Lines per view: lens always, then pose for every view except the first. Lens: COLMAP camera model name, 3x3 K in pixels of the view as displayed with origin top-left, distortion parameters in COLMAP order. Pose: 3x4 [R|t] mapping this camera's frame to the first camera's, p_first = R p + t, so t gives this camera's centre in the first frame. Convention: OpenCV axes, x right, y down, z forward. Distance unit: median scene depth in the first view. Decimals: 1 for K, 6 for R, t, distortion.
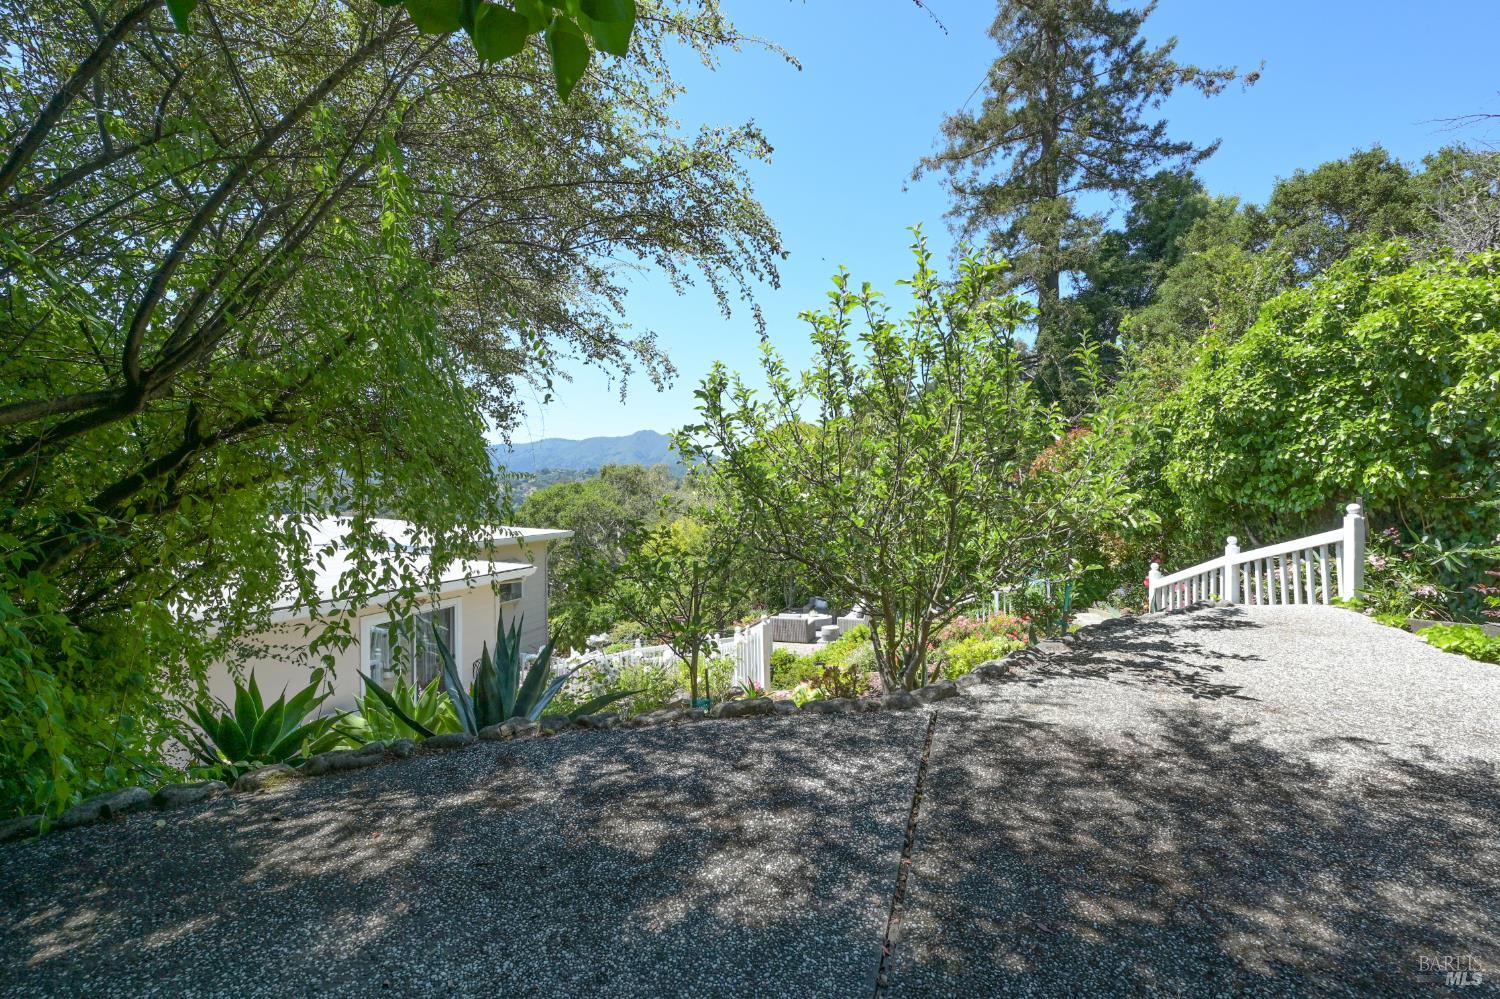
lens RADIAL K [[599.8, 0, 748.1], [0, 599.8, 509.1], [0, 0, 1]] dist [0.000041, -0.000023]
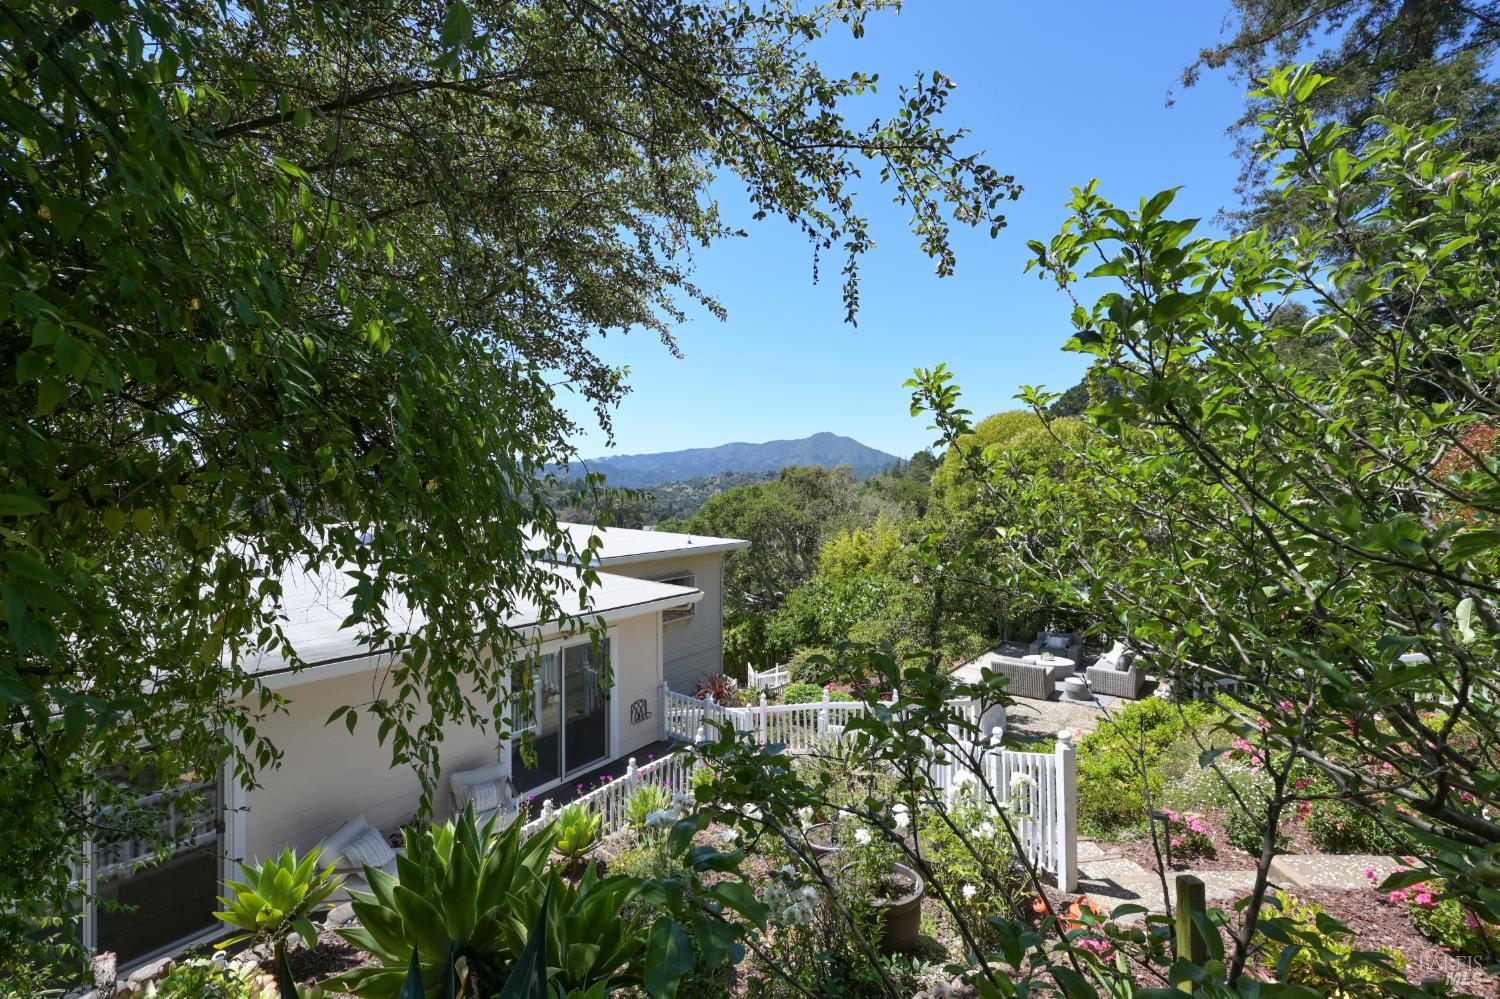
lens RADIAL K [[599.8, 0, 748.1], [0, 599.8, 509.1], [0, 0, 1]] dist [0.000041, -0.000023]
pose [[0.957407, 0.006869, -0.288662, -0.029509], [-0.007483, 0.999971, -0.001024, -0.008787], [0.288646, 0.003140, 0.957431, 0.114052]]
